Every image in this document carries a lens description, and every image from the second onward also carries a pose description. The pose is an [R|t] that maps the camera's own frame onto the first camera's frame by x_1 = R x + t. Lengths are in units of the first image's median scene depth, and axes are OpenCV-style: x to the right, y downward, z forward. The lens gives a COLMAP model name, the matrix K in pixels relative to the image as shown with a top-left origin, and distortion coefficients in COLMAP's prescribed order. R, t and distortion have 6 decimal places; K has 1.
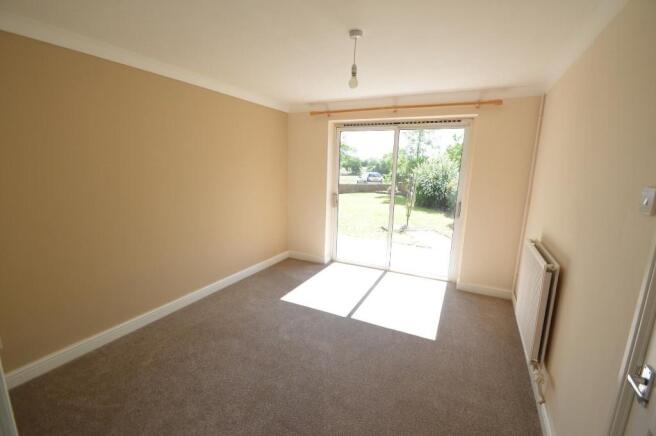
lens RADIAL K [[295.1, 0, 327.6], [0, 295.1, 218.3], [0, 0, 1]] dist [-0.000098, 0.000003]
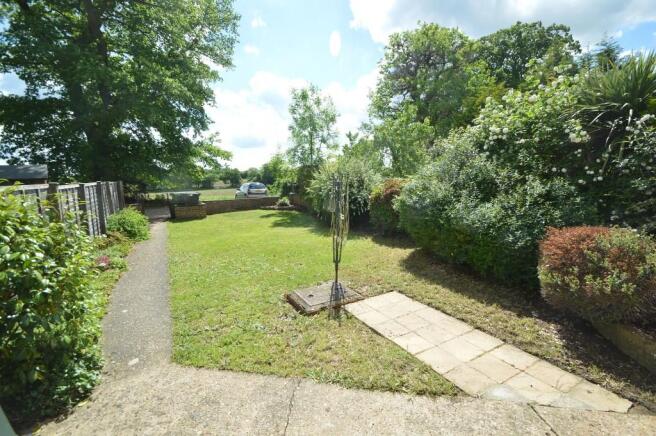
lens RADIAL K [[295.1, 0, 327.2], [0, 295.1, 217.9], [0, 0, 1]] dist [-0.000098, 0.000003]
pose [[0.923972, -0.091170, 0.371435, 0.034974], [0.105672, 0.994223, -0.018830, -0.029583], [-0.367572, 0.056649, 0.928268, 0.221526]]
